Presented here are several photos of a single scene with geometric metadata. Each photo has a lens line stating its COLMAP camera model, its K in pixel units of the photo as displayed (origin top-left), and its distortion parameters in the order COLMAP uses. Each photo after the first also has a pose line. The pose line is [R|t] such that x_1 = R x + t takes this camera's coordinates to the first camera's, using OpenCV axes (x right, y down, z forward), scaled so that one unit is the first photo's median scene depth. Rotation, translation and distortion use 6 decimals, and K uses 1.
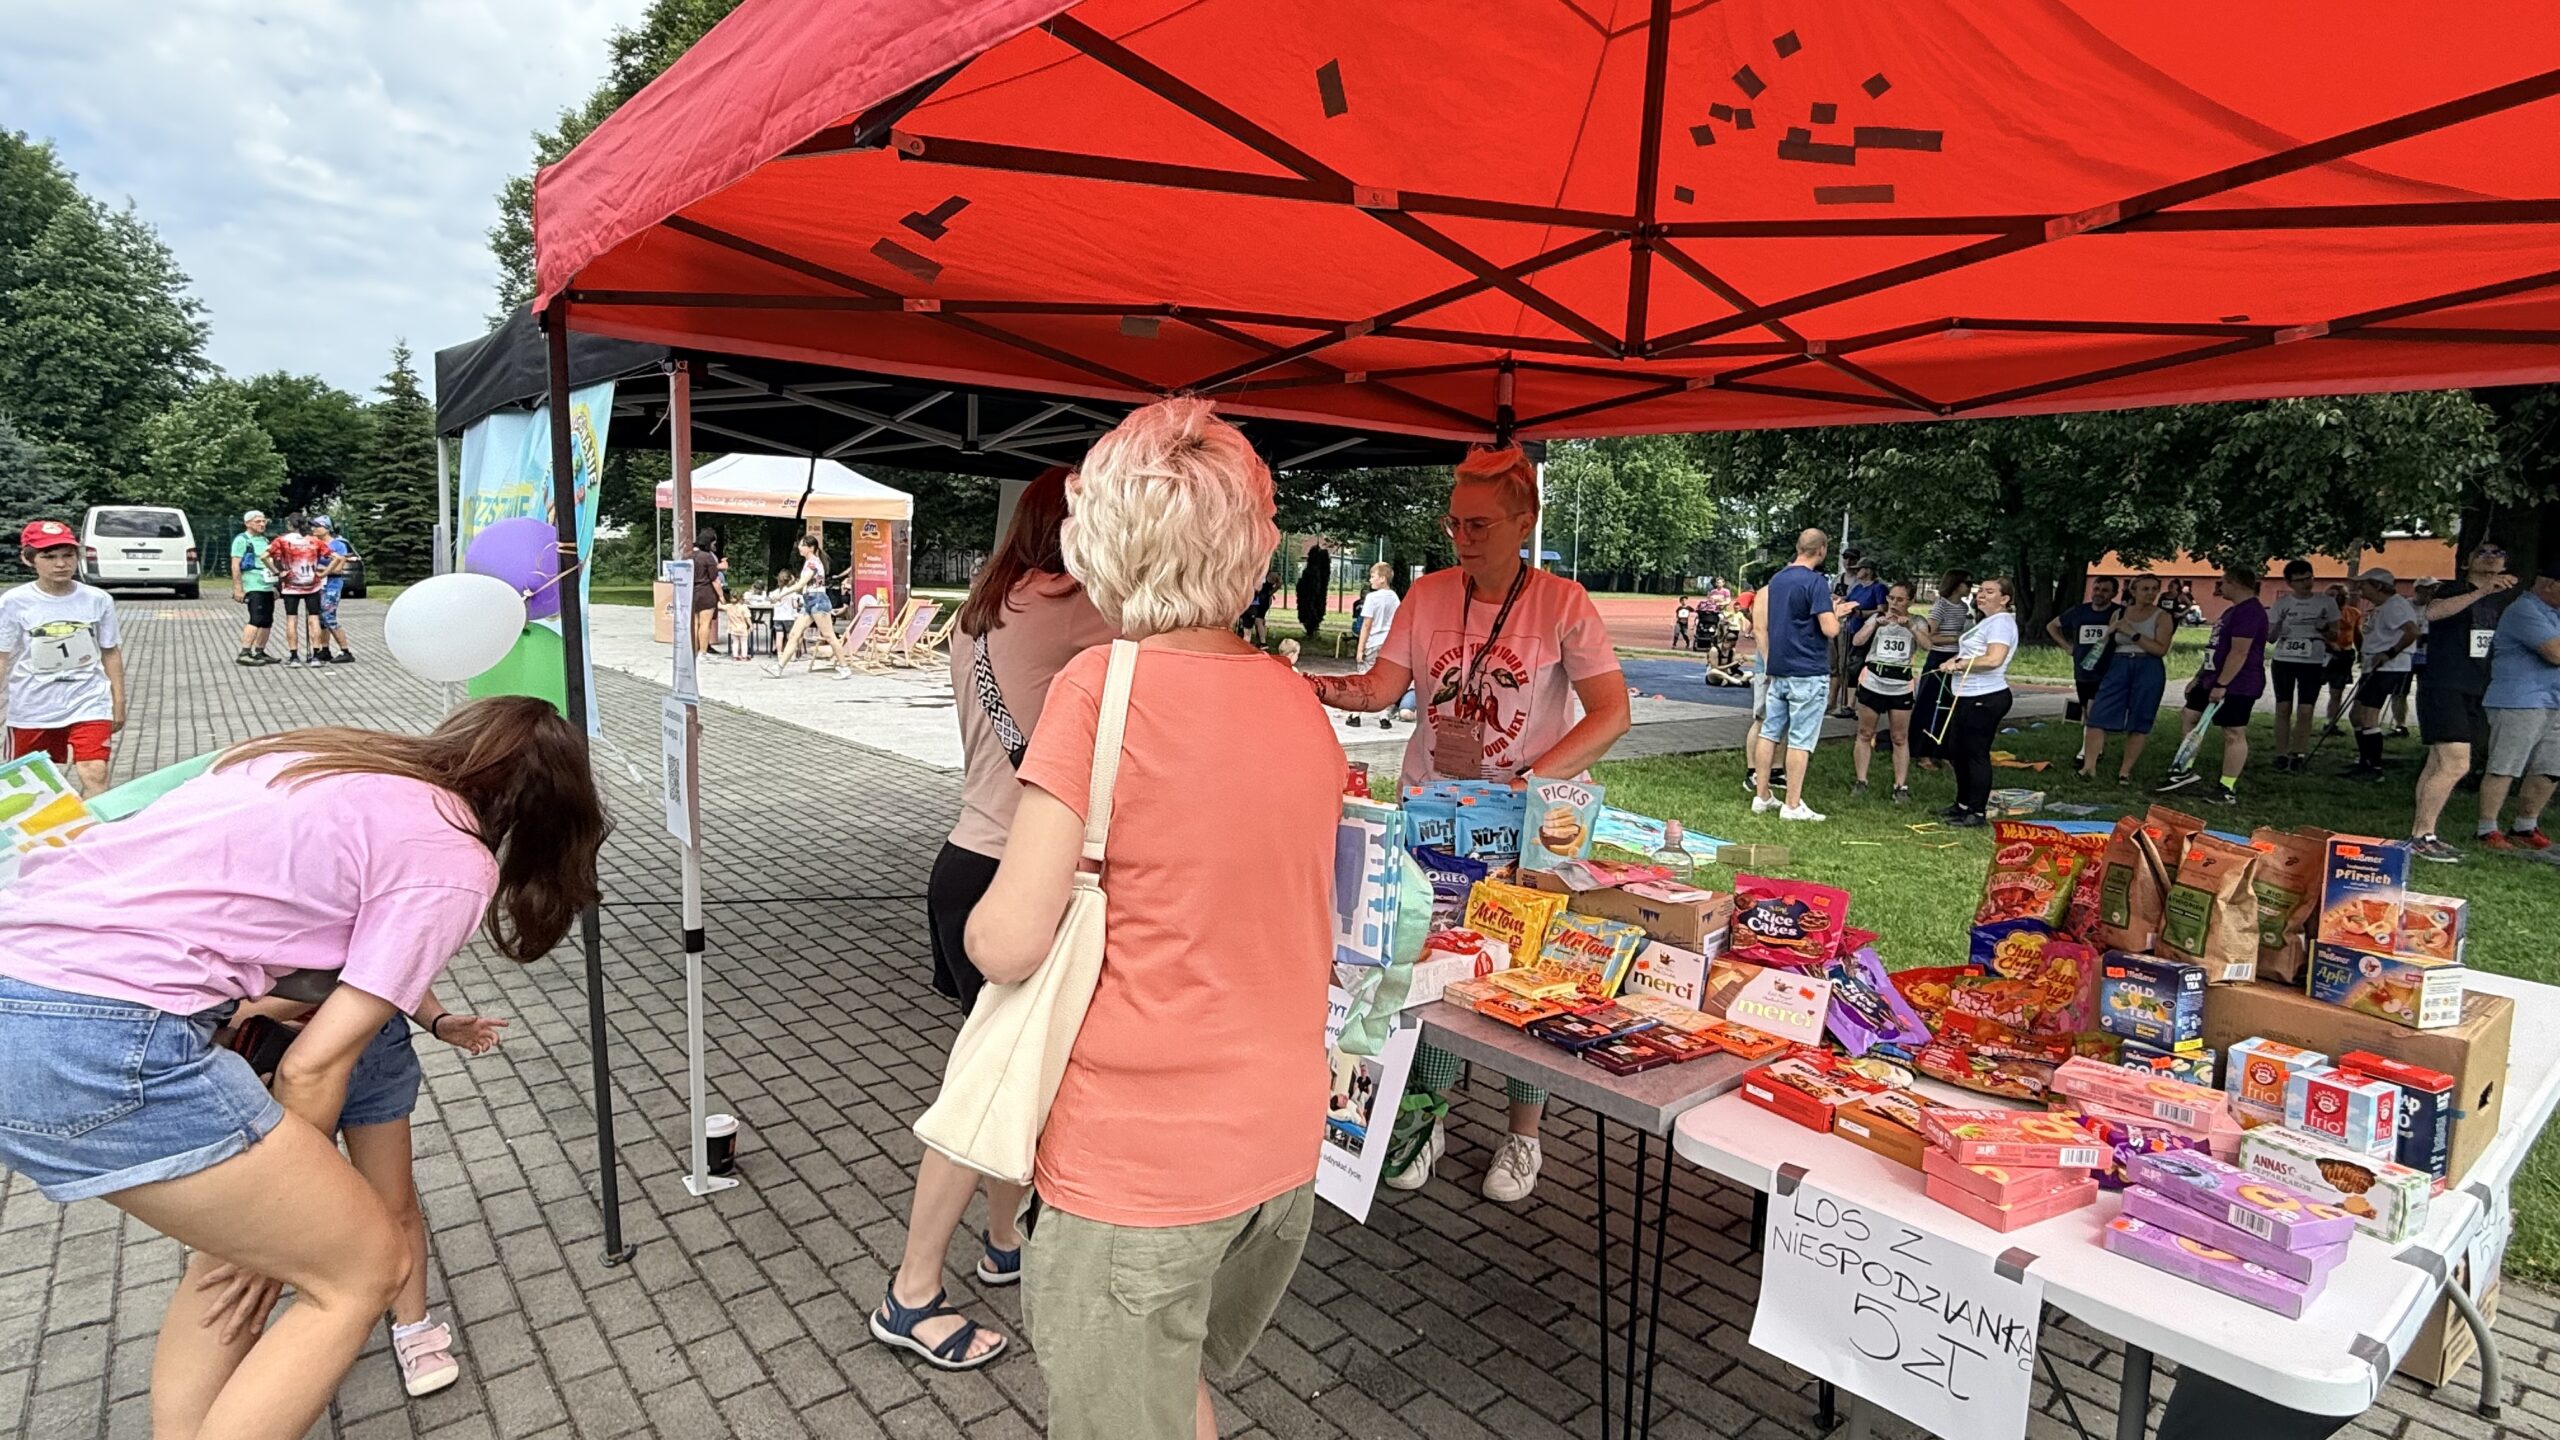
lens RADIAL K [[1302.6, 0, 1285.7], [0, 1302.6, 698.2], [0, 0, 1]] dist [0.003336, 0.002792]
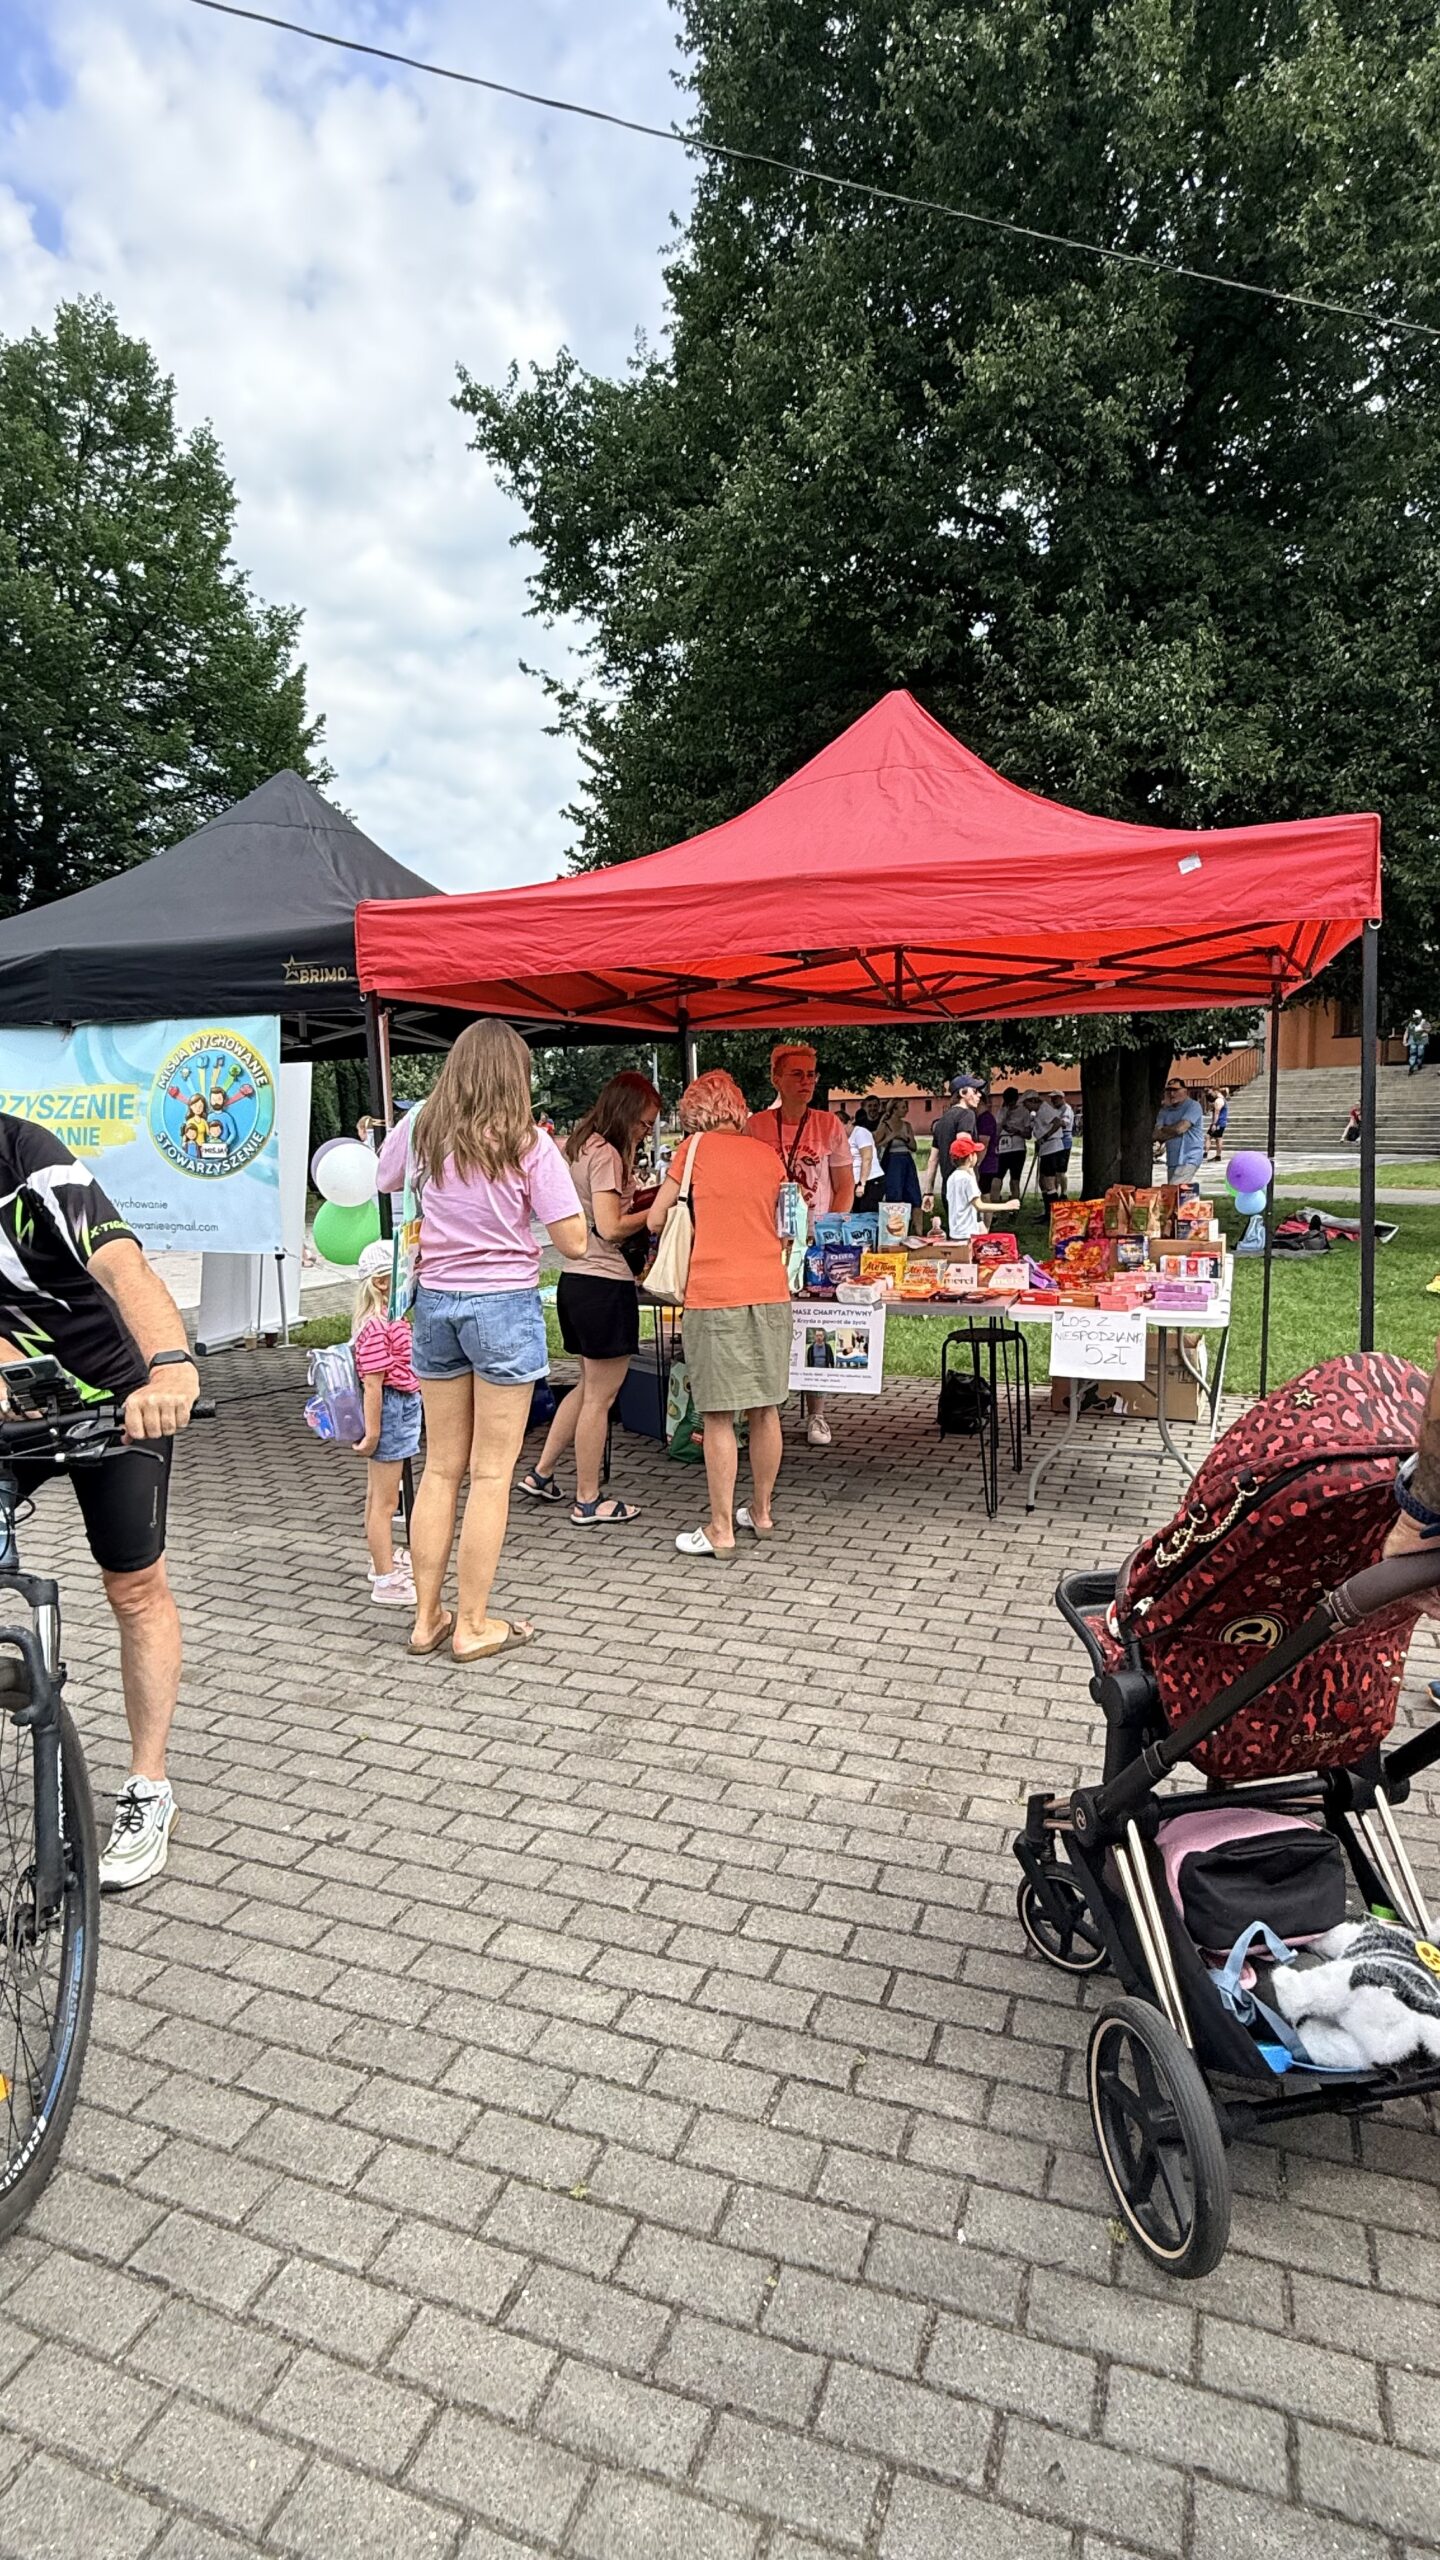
lens RADIAL K [[1302.6, 0, 723.9], [0, 1302.6, 1276.2], [0, 0, 1]] dist [0.003336, 0.002792]
pose [[0.873378, -0.111752, 0.474049, -0.816474], [0.100815, 0.993721, 0.048520, 0.037884], [-0.476495, 0.005416, 0.879160, -0.588910]]
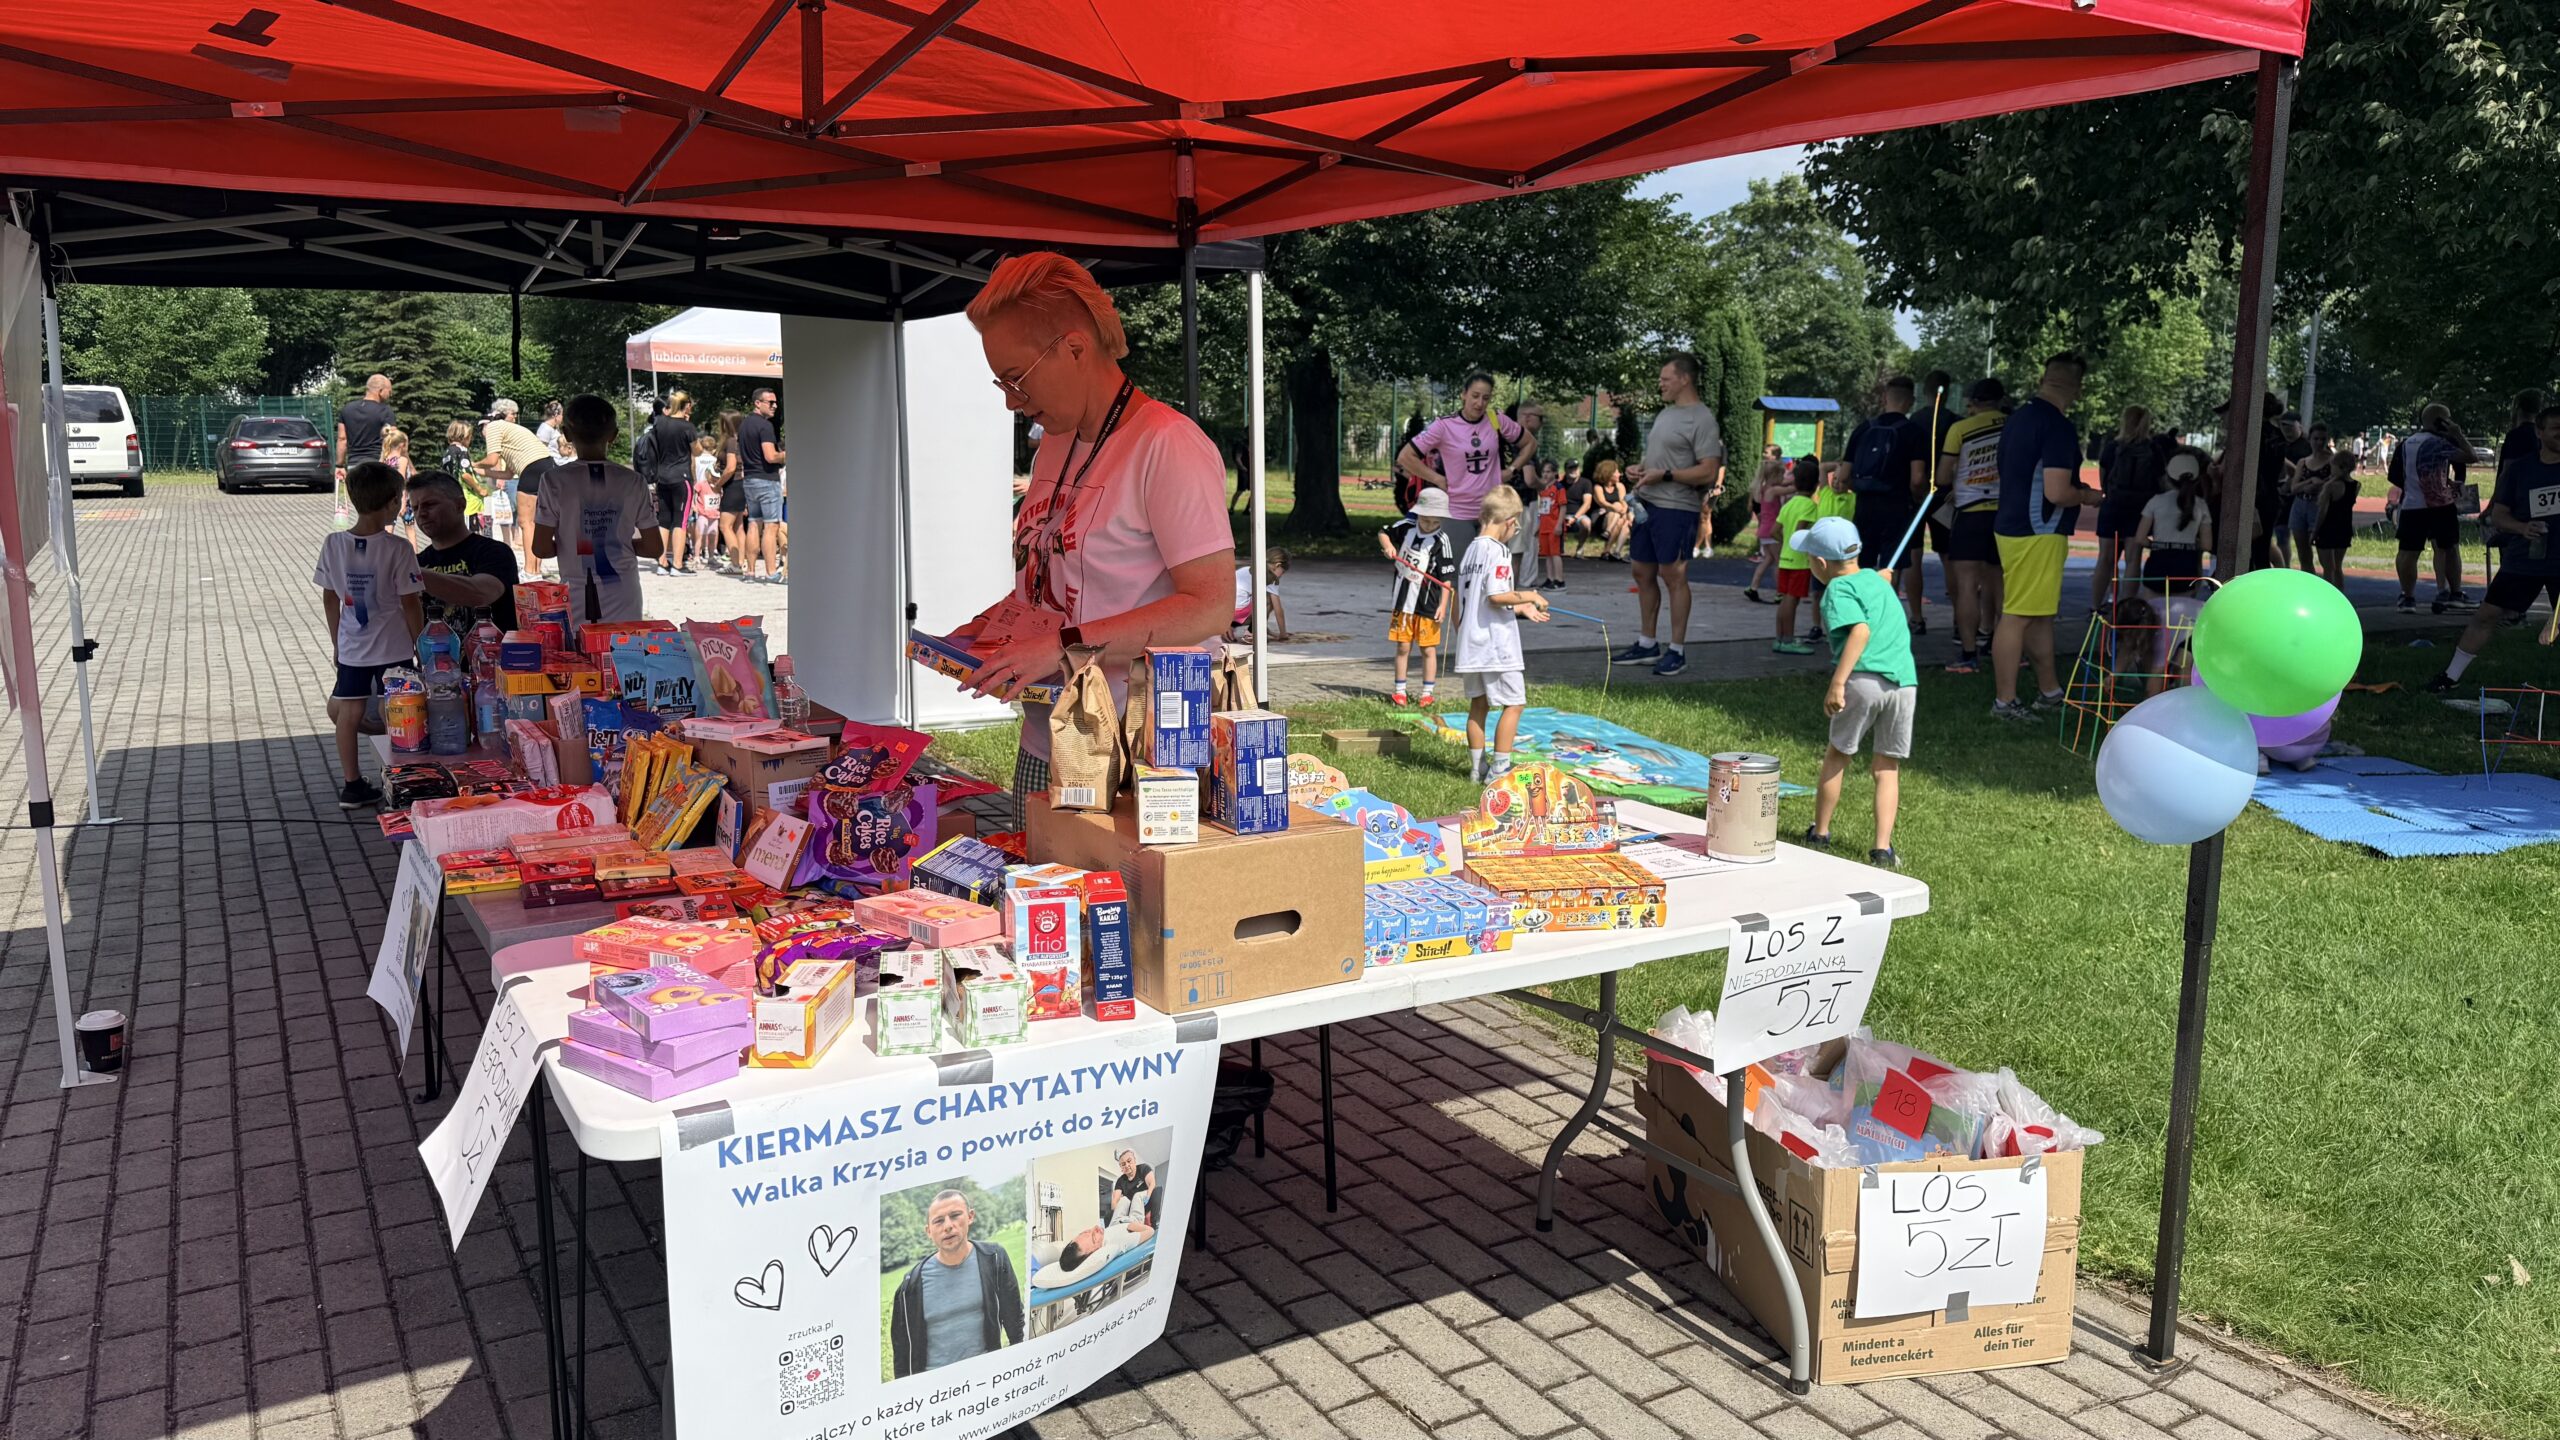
lens RADIAL K [[1798.6, 0, 1292.4], [0, 1798.6, 705.5], [0, 0, 1]] dist [0.062239, -0.070605]
pose [[0.986111, 0.003063, -0.166057, 0.615083], [0.004651, 0.998929, 0.046044, 0.049667], [0.166020, -0.046177, 0.985041, -0.123671]]
